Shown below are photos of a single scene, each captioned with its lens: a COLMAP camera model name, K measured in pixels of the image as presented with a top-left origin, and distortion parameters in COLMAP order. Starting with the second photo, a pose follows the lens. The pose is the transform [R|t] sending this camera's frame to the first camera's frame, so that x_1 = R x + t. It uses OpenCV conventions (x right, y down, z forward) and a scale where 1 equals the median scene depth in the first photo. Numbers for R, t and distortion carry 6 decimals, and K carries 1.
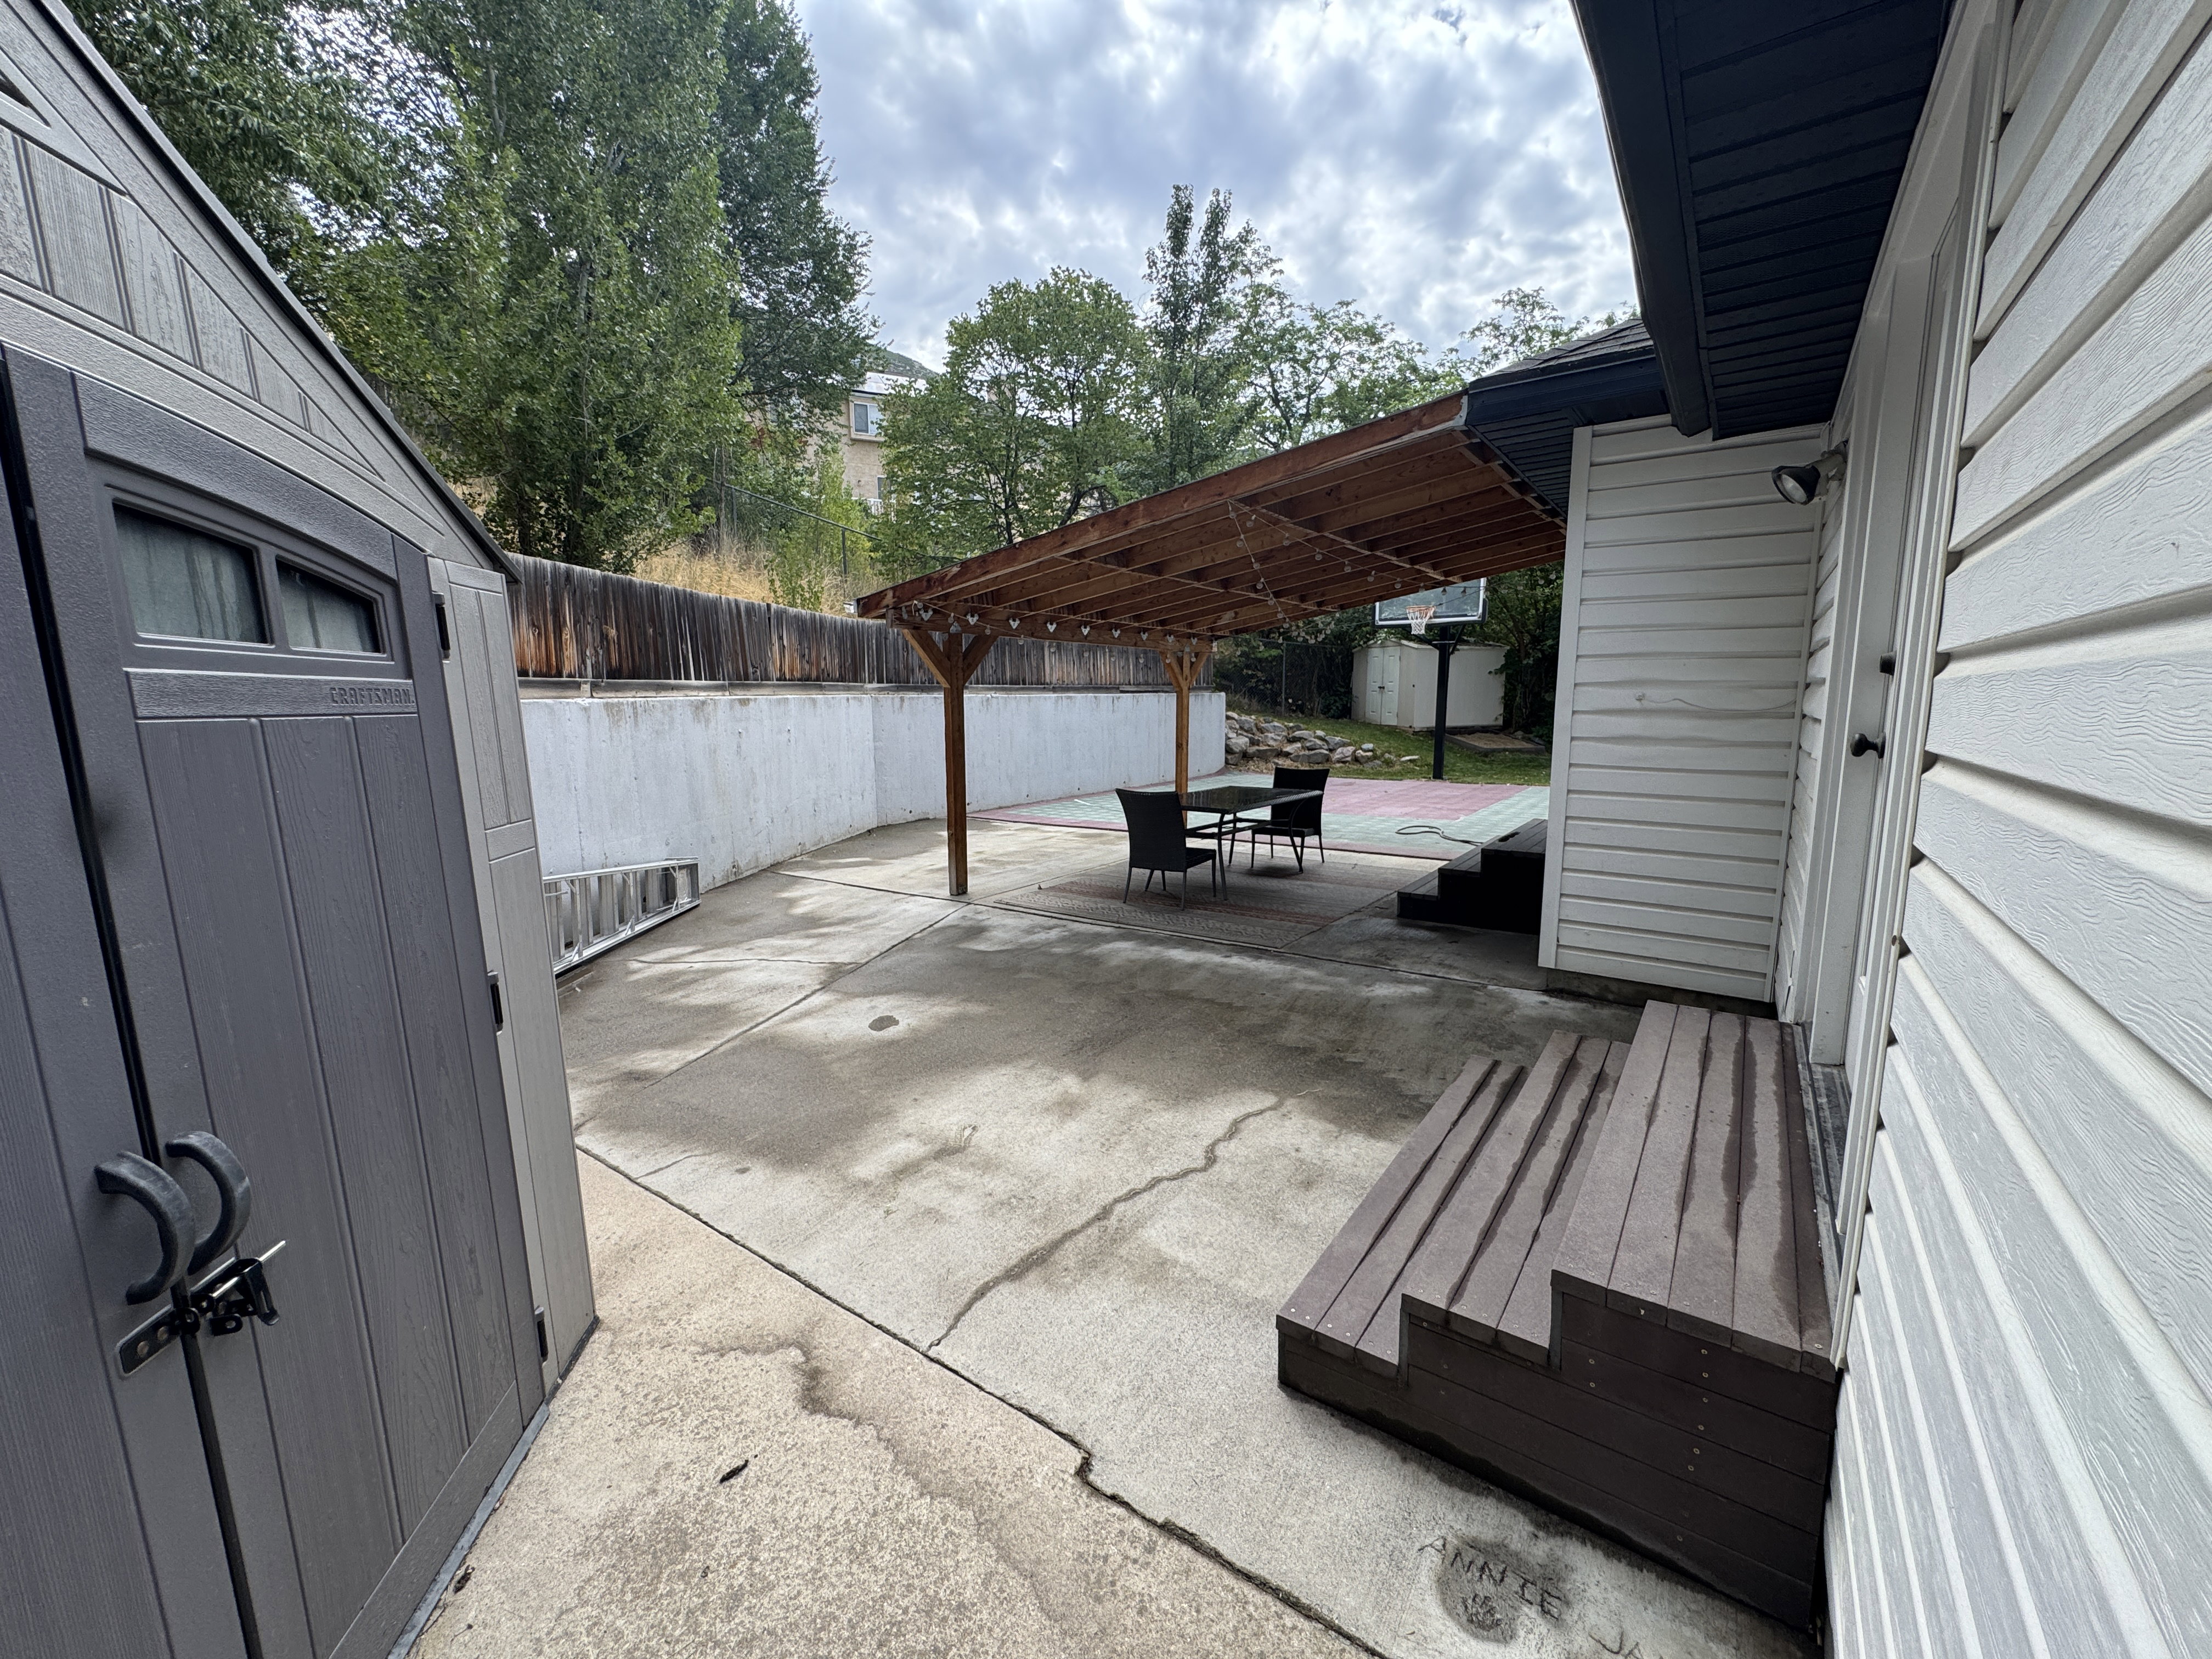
lens RADIAL K [[881.9, 0, 1099.3], [0, 881.9, 829.9], [0, 0, 1]] dist [-0.005080, 0.000407]
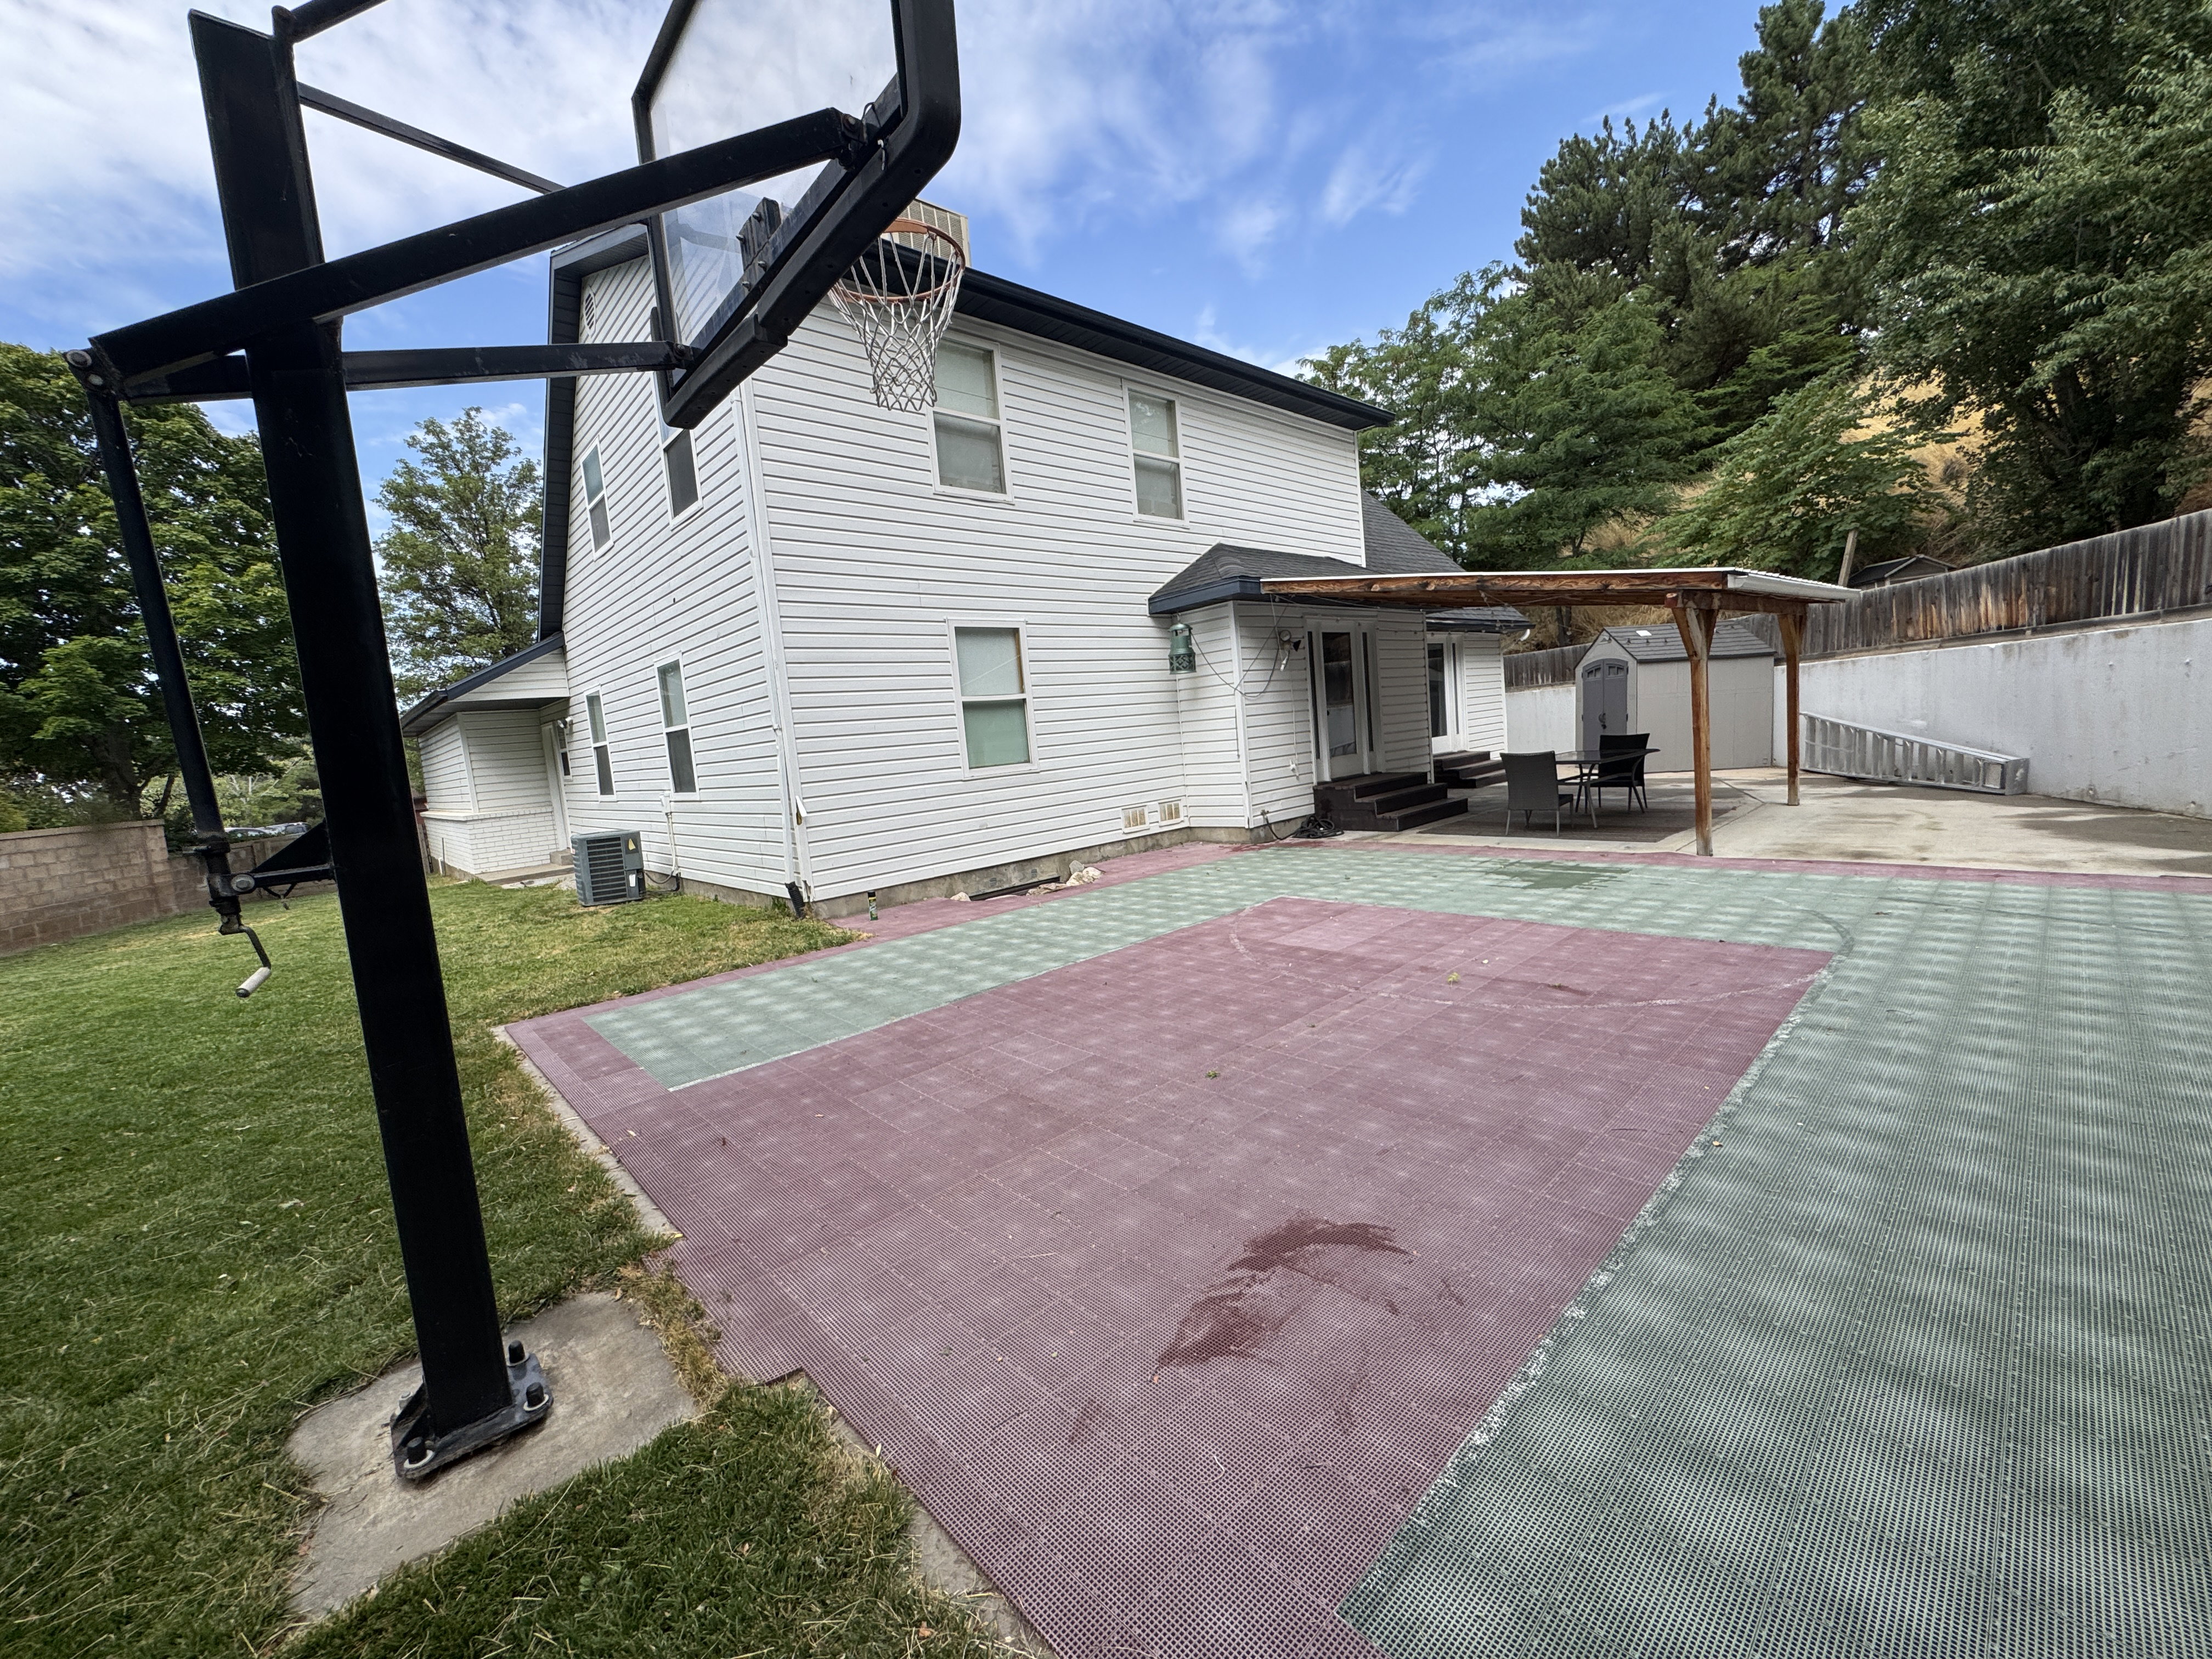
lens RADIAL K [[881.9, 0, 1100.6], [0, 881.9, 832.1], [0, 0, 1]] dist [-0.005080, 0.000407]
pose [[-0.974817, 0.068927, 0.212088, 1.156392], [0.123638, 0.958535, 0.256756, -0.709411], [-0.185597, 0.276512, -0.942918, 4.773916]]
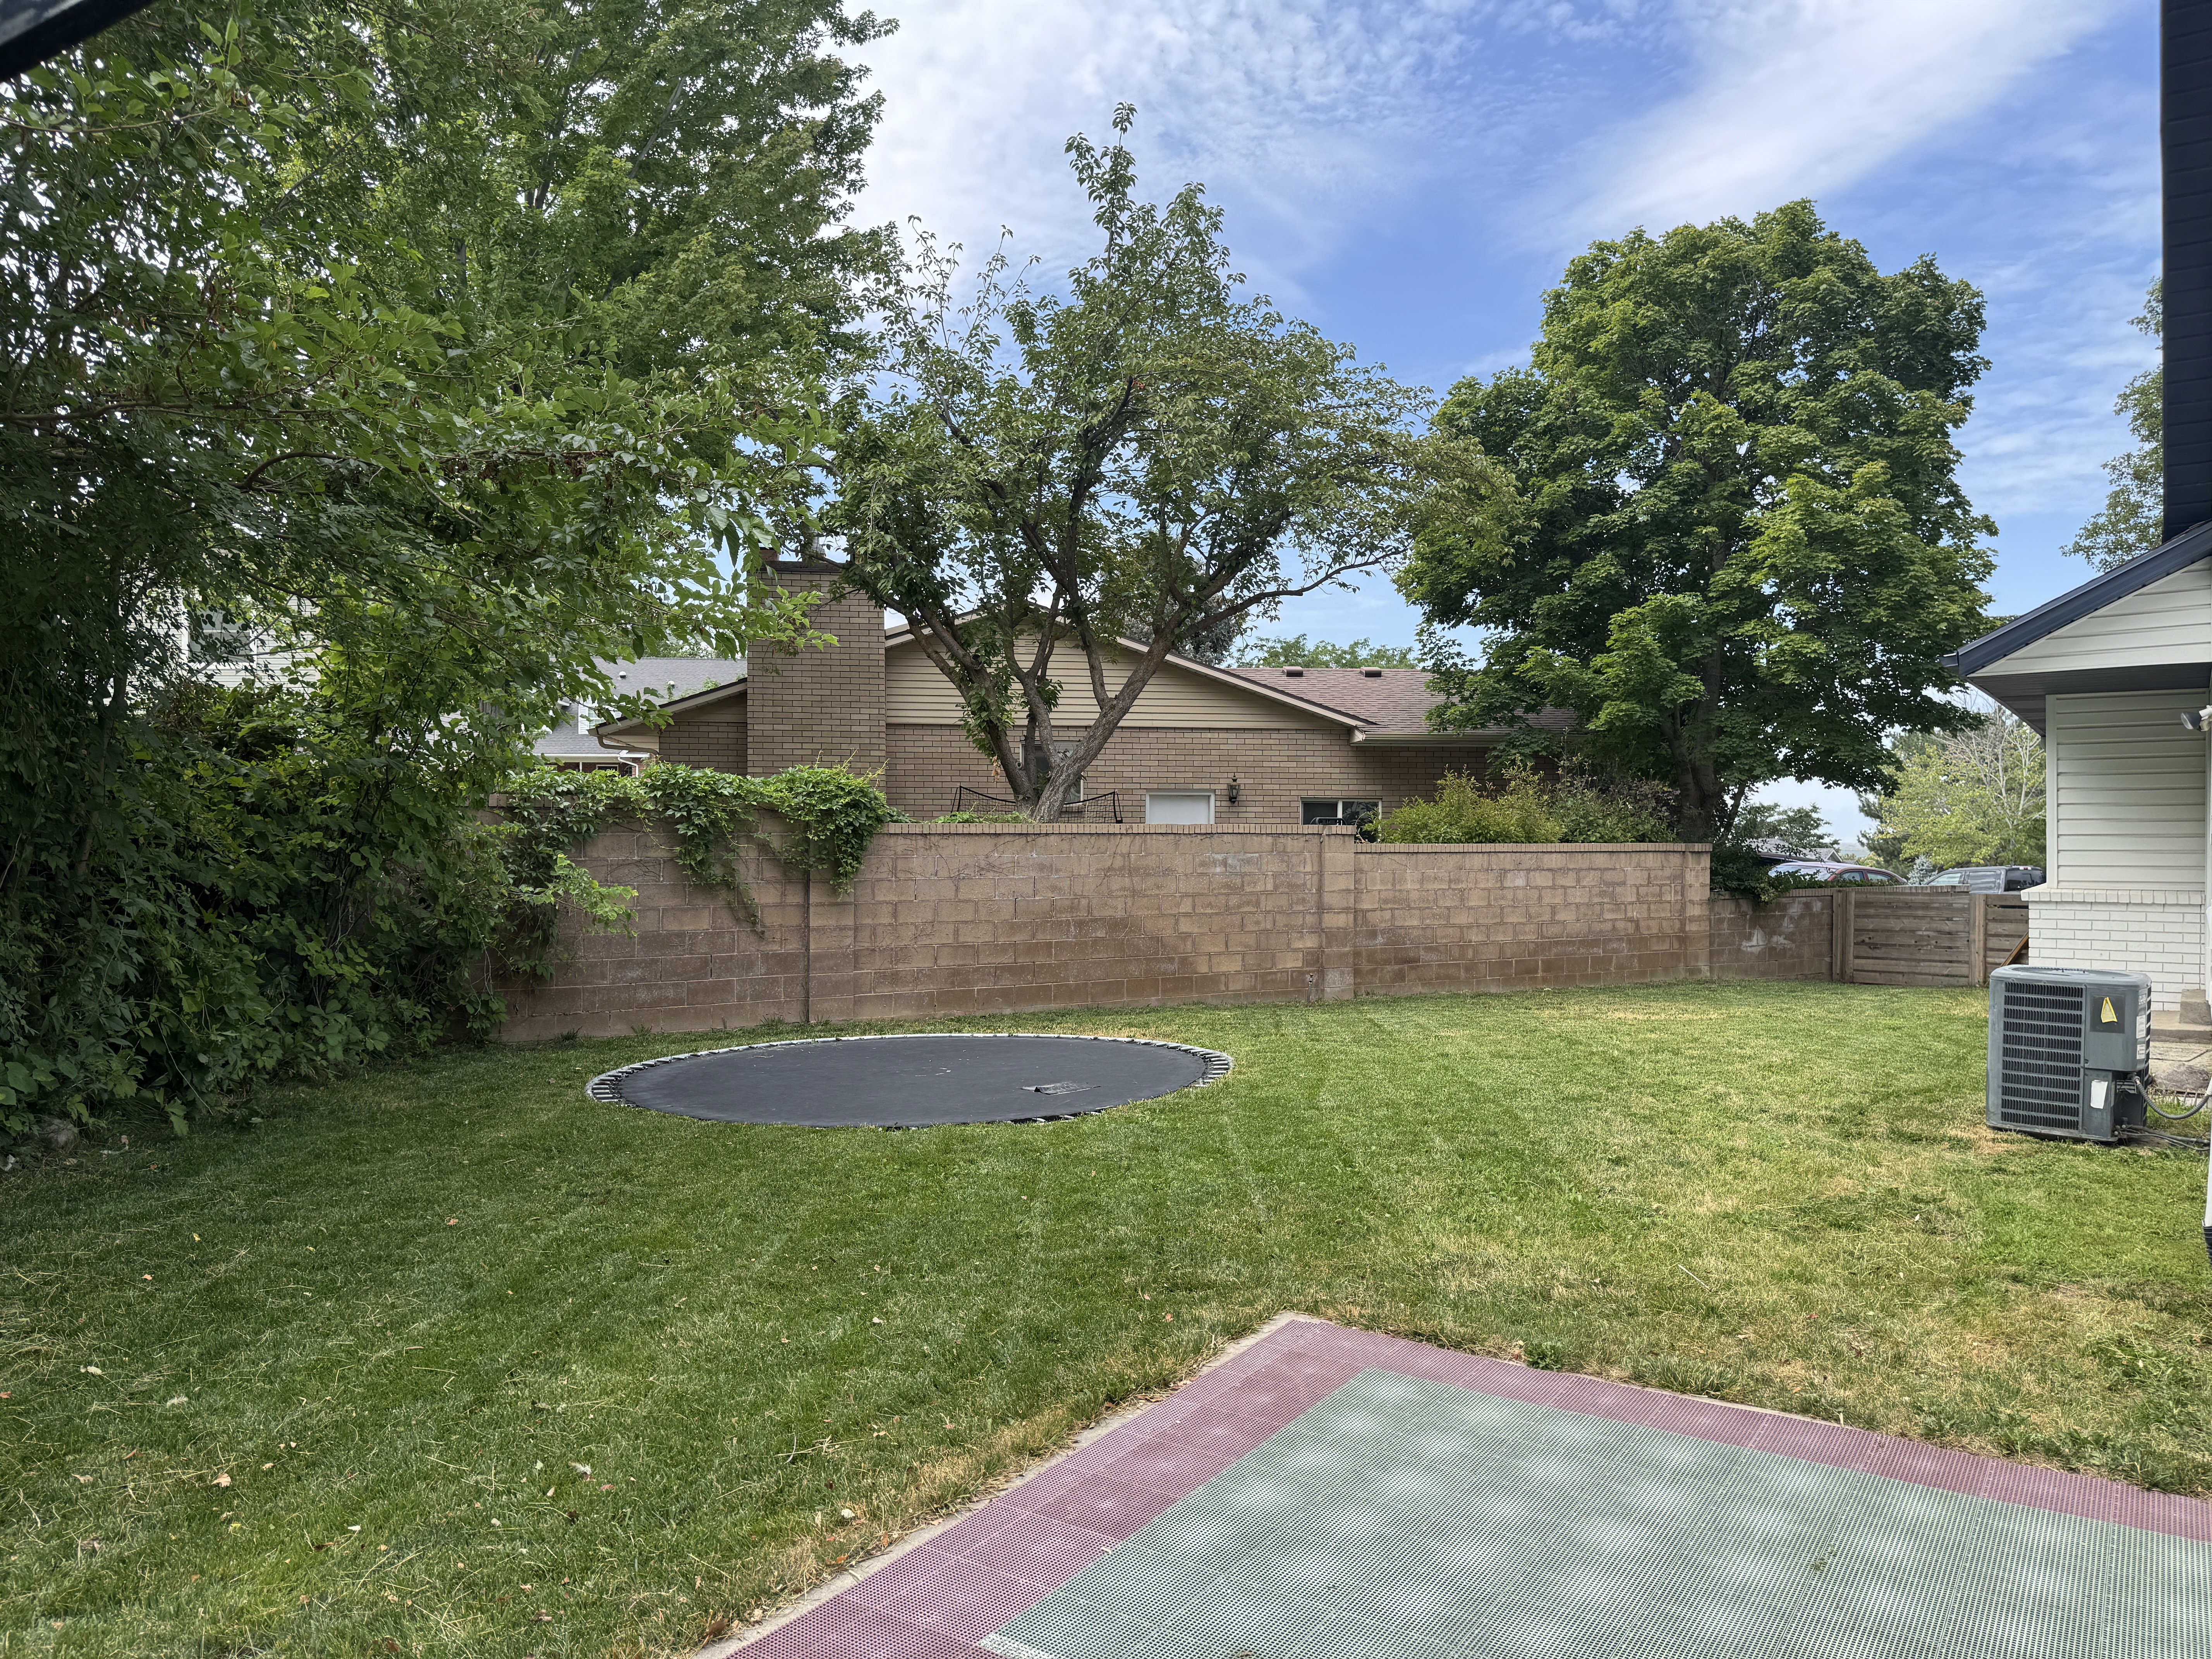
lens RADIAL K [[1541.2, 0, 1100.3], [0, 1541.2, 838.3], [0, 0, 1]] dist [0.080618, -0.108543]
pose [[-0.018639, 0.005578, 0.999811, 1.136542], [0.155276, 0.987868, -0.002616, -0.578443], [-0.987695, 0.155198, -0.019279, 3.830430]]
